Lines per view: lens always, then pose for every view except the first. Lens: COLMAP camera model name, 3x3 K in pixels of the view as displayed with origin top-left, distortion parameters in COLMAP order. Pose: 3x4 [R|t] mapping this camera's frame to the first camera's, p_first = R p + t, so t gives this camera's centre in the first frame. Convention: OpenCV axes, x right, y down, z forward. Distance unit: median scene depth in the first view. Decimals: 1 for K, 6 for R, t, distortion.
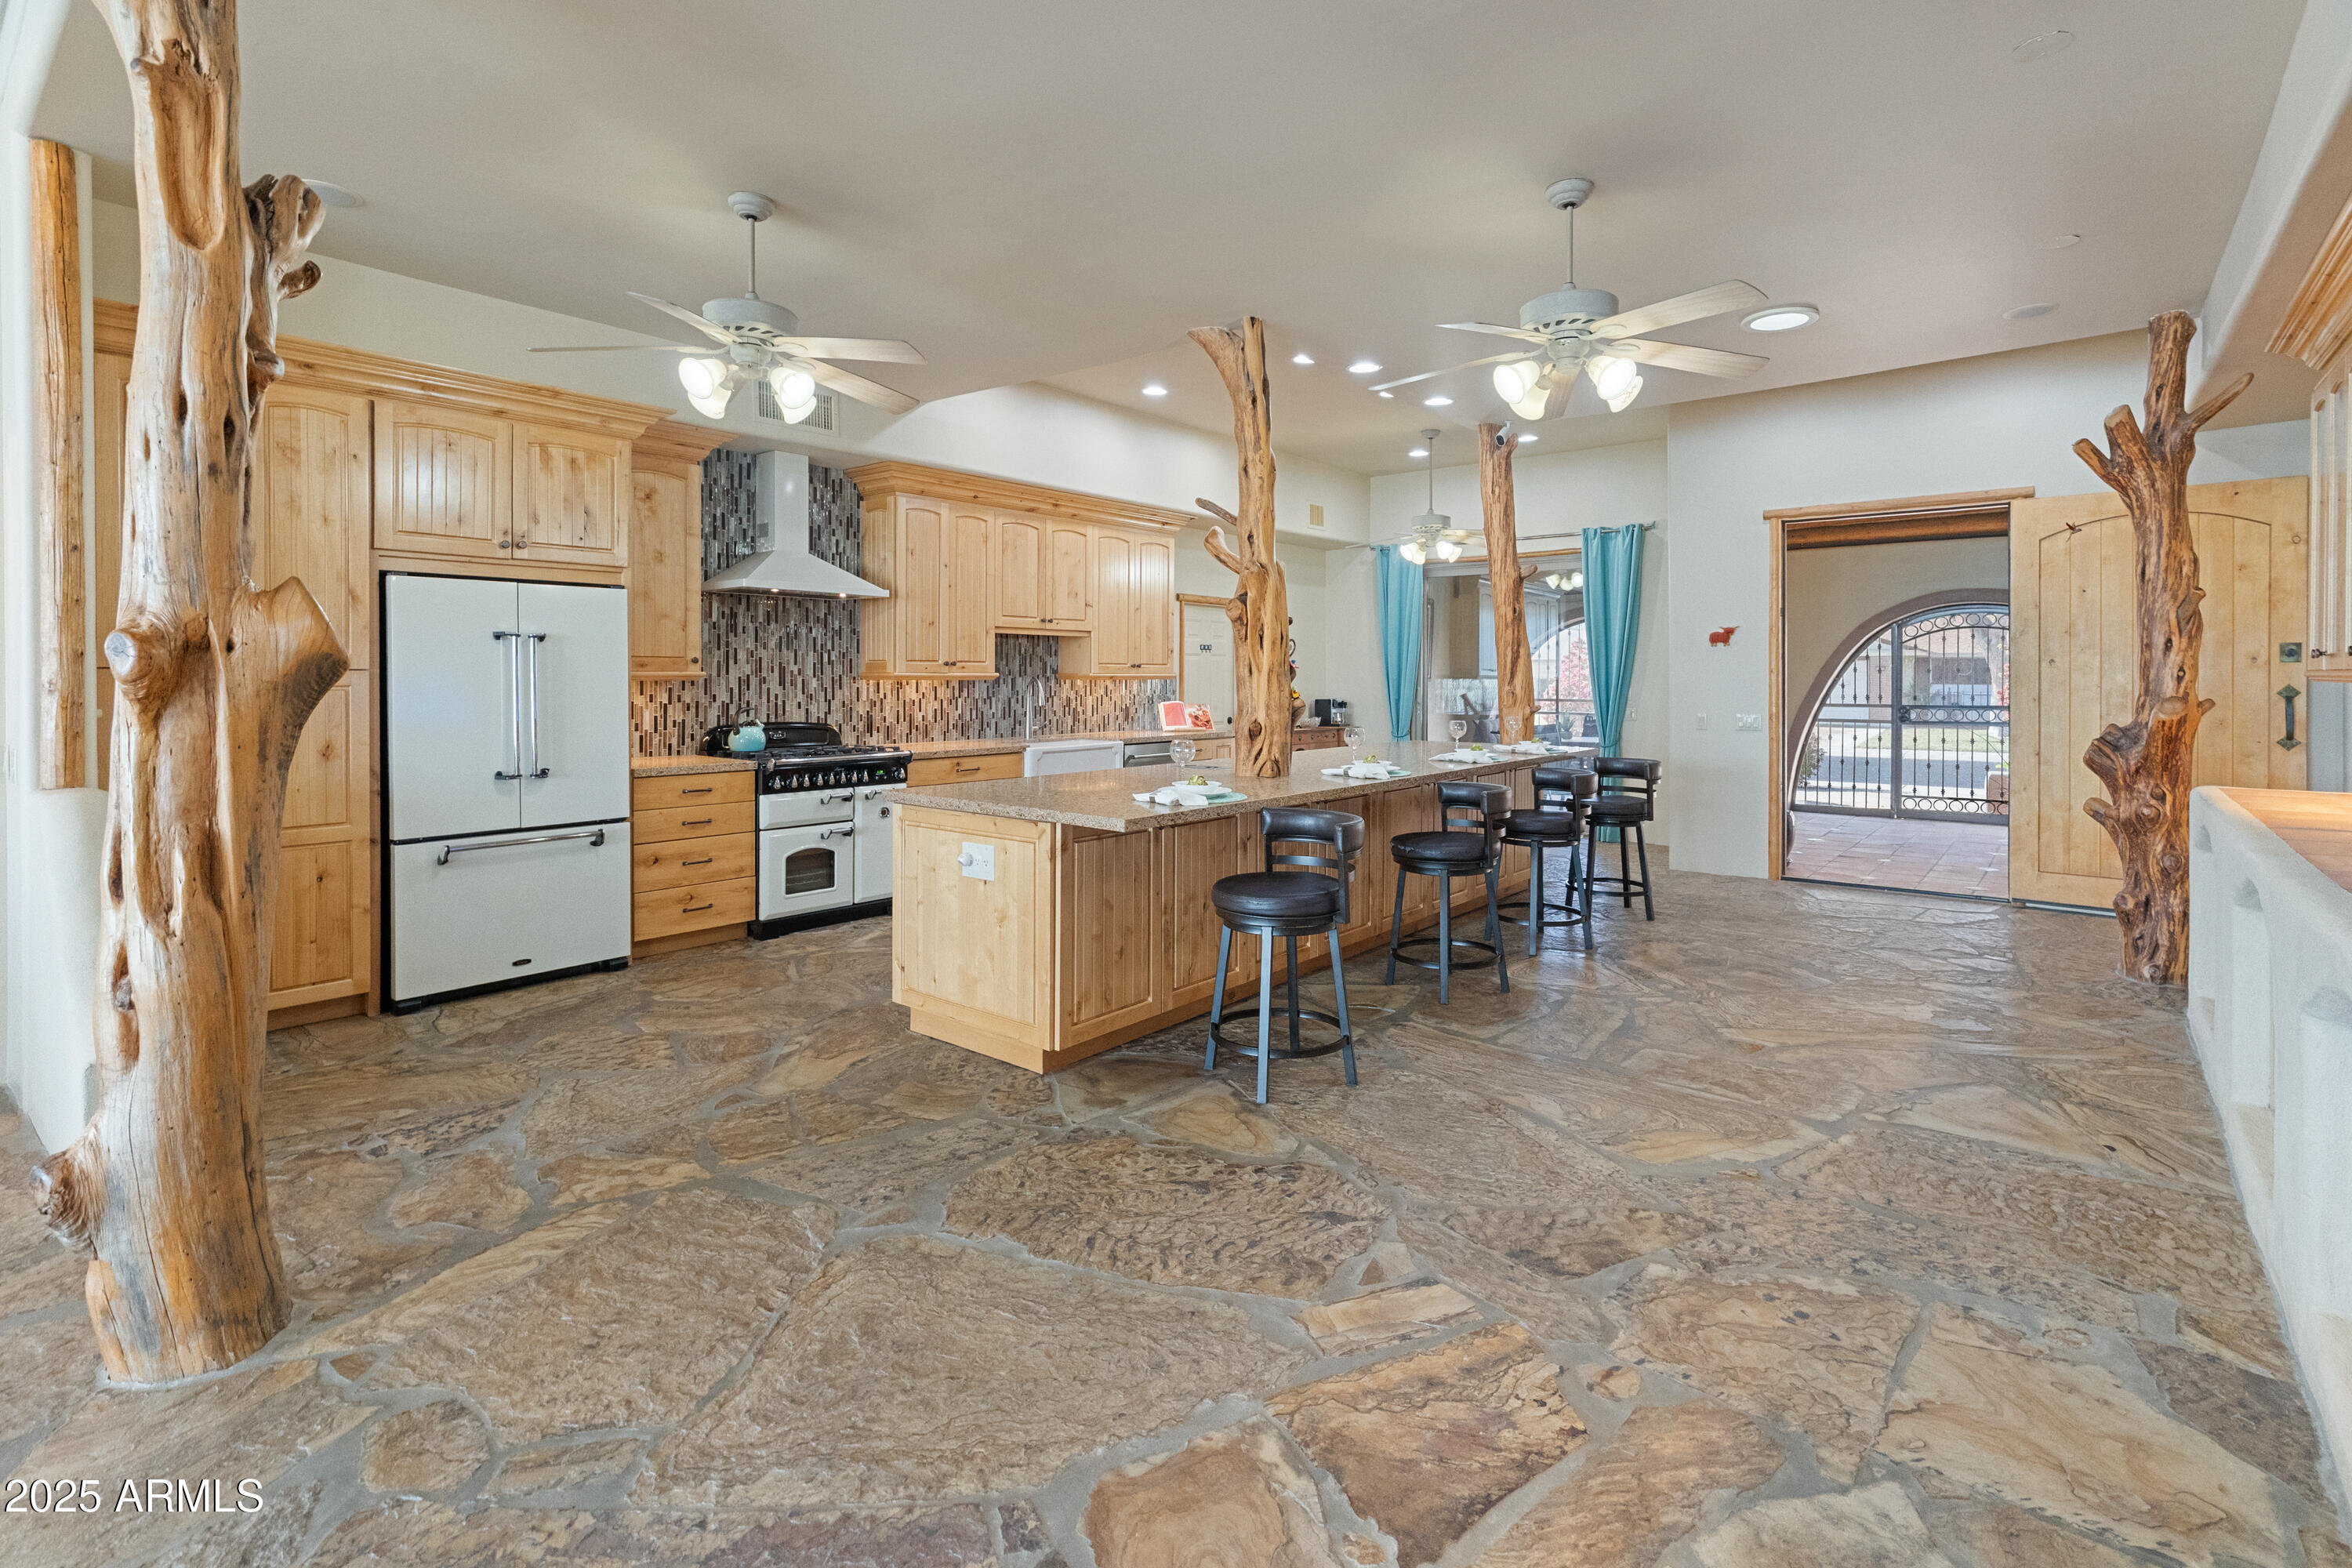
lens RADIAL K [[1086.8, 0, 1169.6], [0, 1086.8, 691.4], [0, 0, 1]] dist [0.001097, 0.000453]
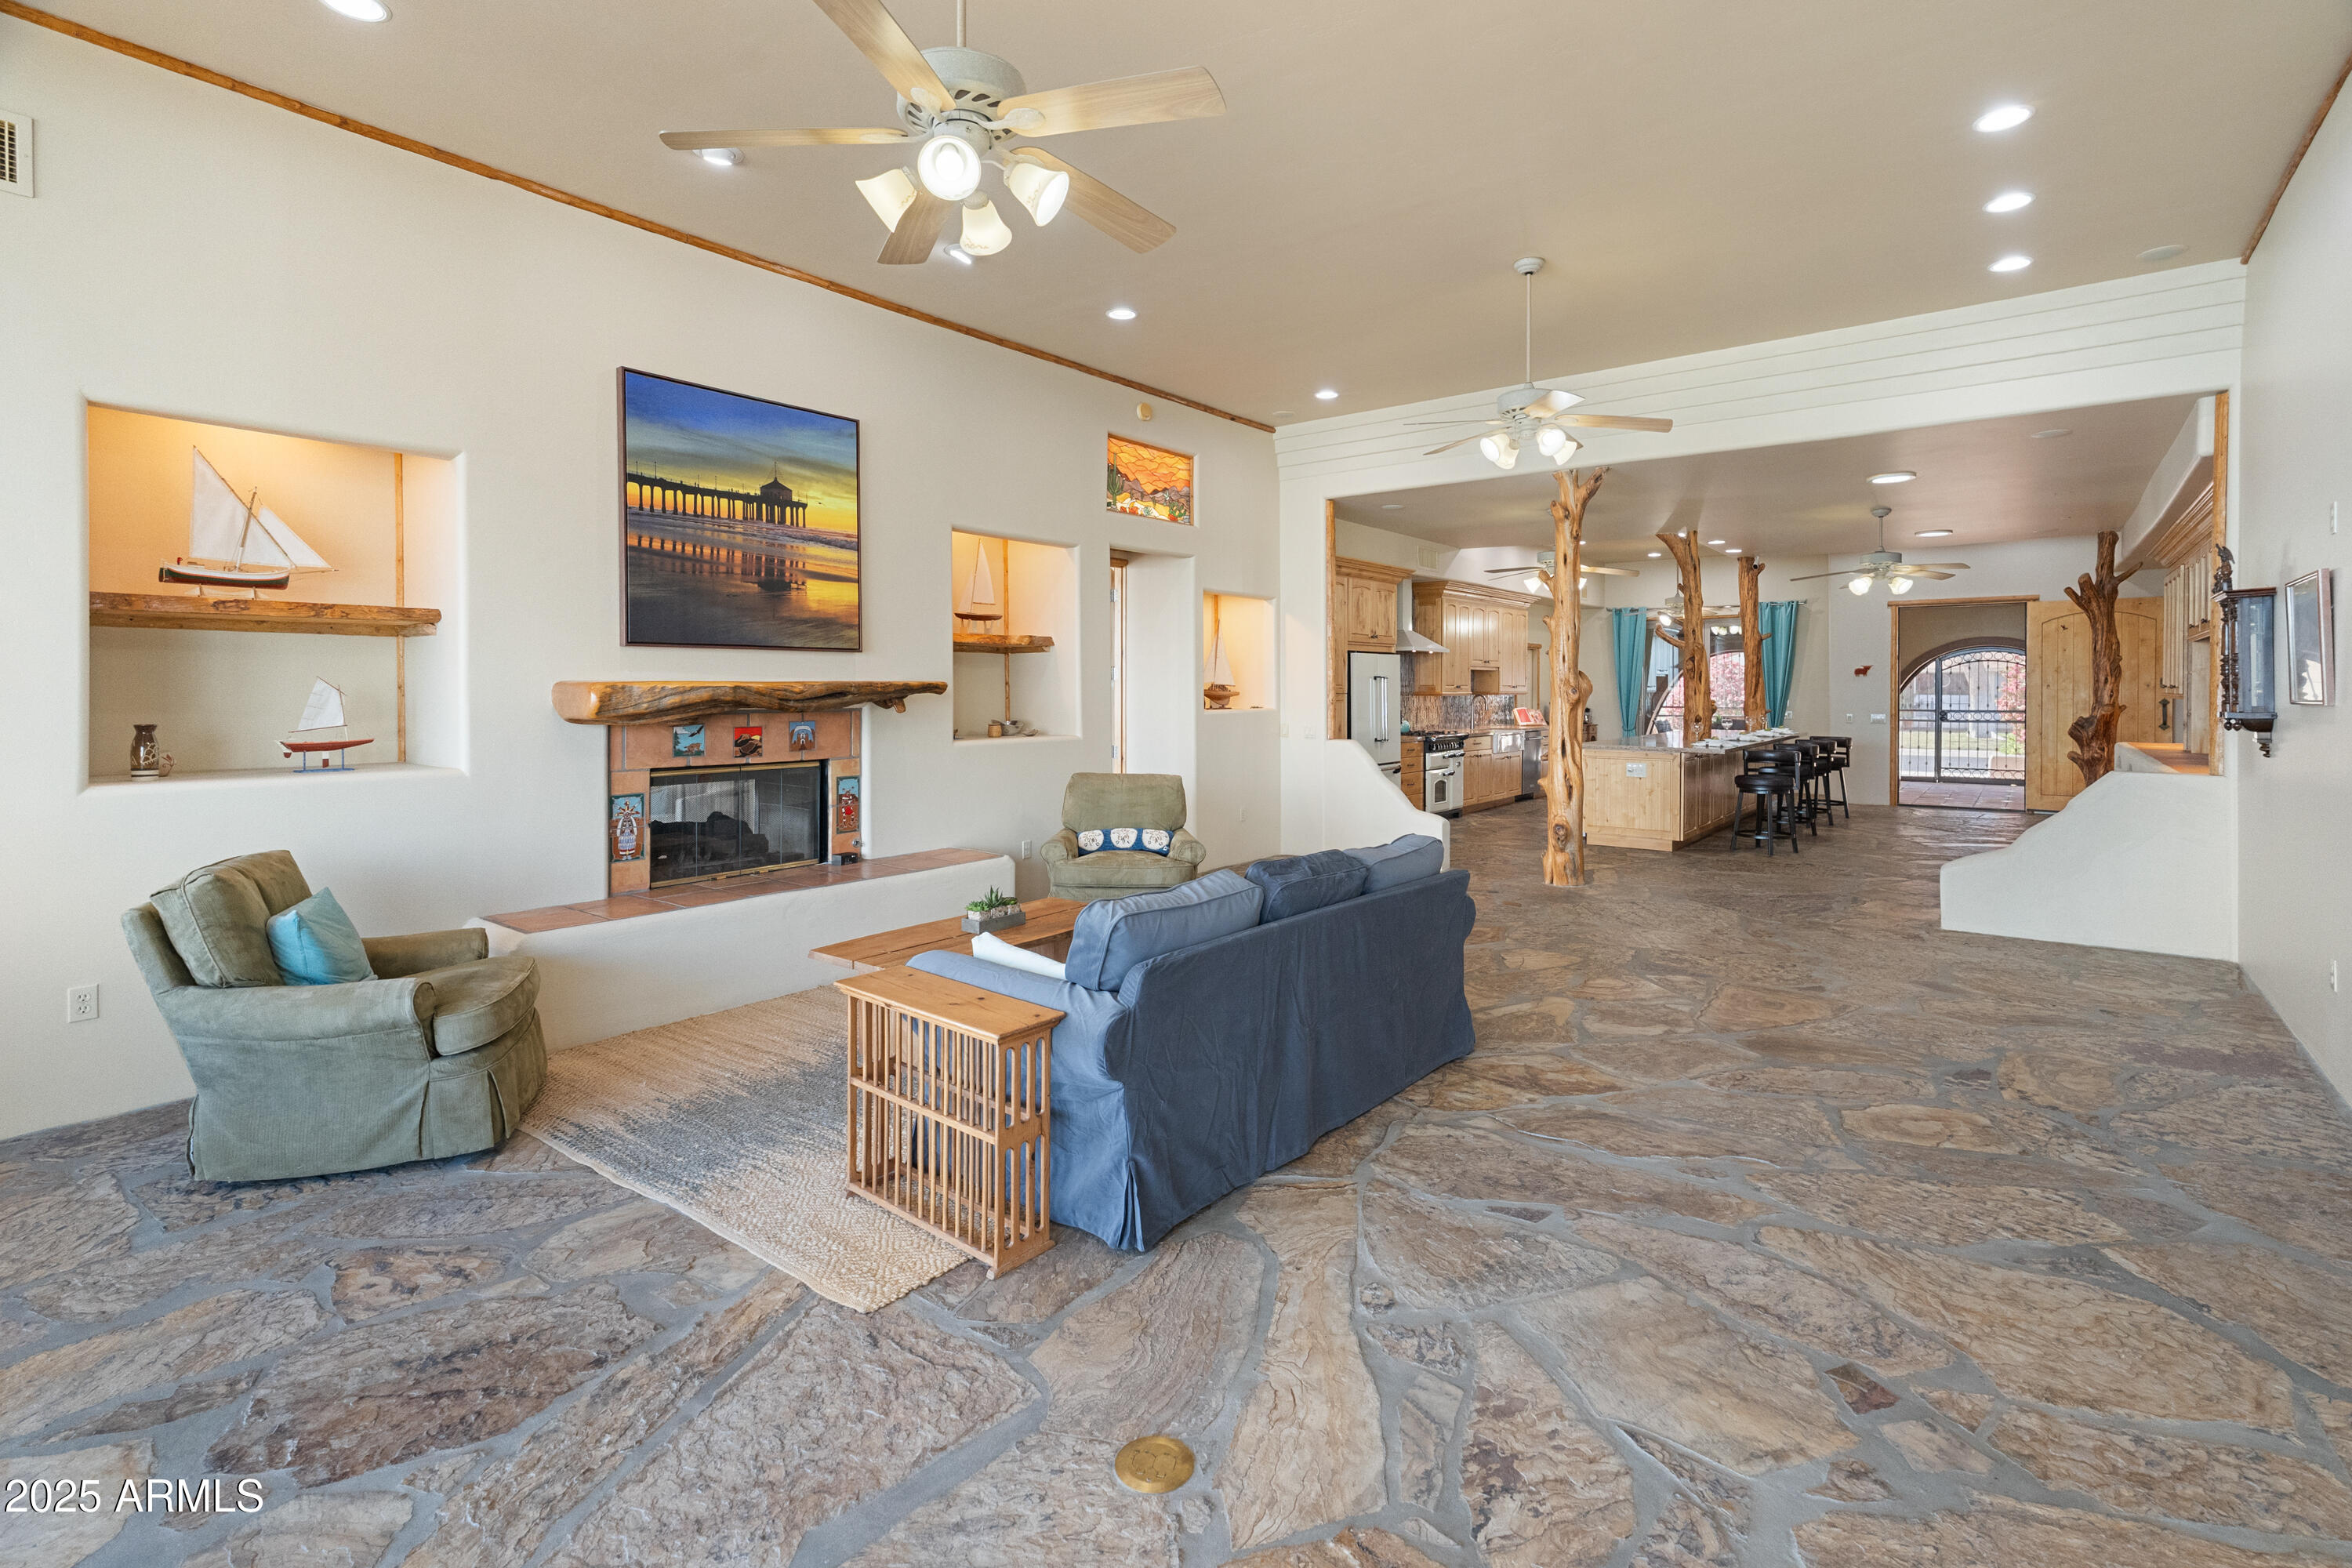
lens RADIAL K [[1050.6, 0, 1175.8], [0, 1050.6, 706.5], [0, 0, 1]] dist [-0.000927, -0.000418]
pose [[0.999912, -0.001102, 0.013202, -0.898584], [0.001043, 0.999989, 0.004476, -0.001453], [-0.013207, -0.004462, 0.999903, -0.994717]]
